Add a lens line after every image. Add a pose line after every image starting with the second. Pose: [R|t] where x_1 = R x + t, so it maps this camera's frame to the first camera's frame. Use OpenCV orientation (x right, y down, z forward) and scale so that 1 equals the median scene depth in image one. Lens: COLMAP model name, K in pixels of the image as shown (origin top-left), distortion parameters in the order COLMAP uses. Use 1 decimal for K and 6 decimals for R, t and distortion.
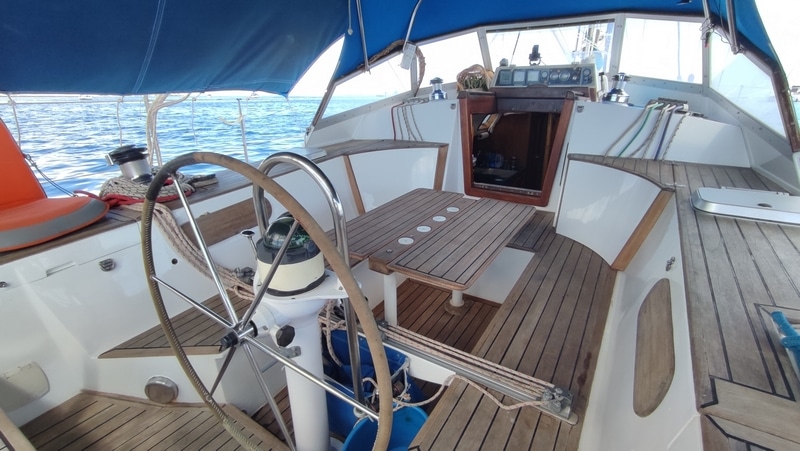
lens RADIAL K [[361.3, 0, 395.2], [0, 361.3, 223.7], [0, 0, 1]] dist [-0.051101, 0.030795]
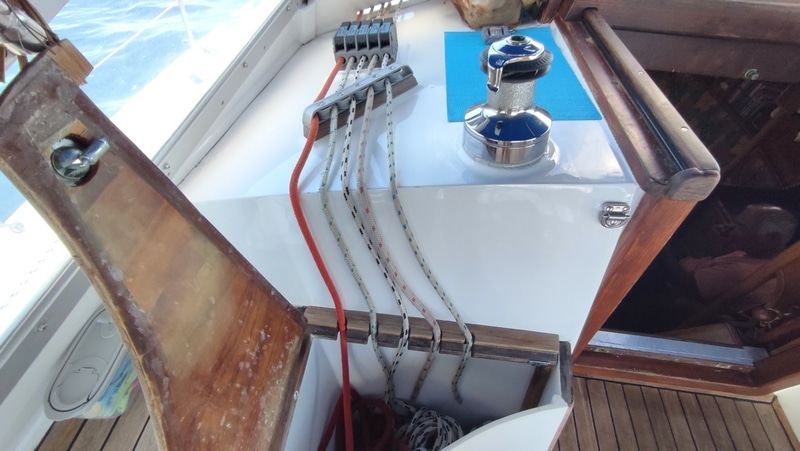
lens RADIAL K [[361.3, 0, 395.2], [0, 361.3, 223.7], [0, 0, 1]] dist [-0.051101, 0.030795]
pose [[0.897847, -0.298482, 0.323698, -0.037168], [0.101962, 0.856122, 0.506615, -0.535296], [-0.428340, -0.421857, 0.799100, 1.046550]]
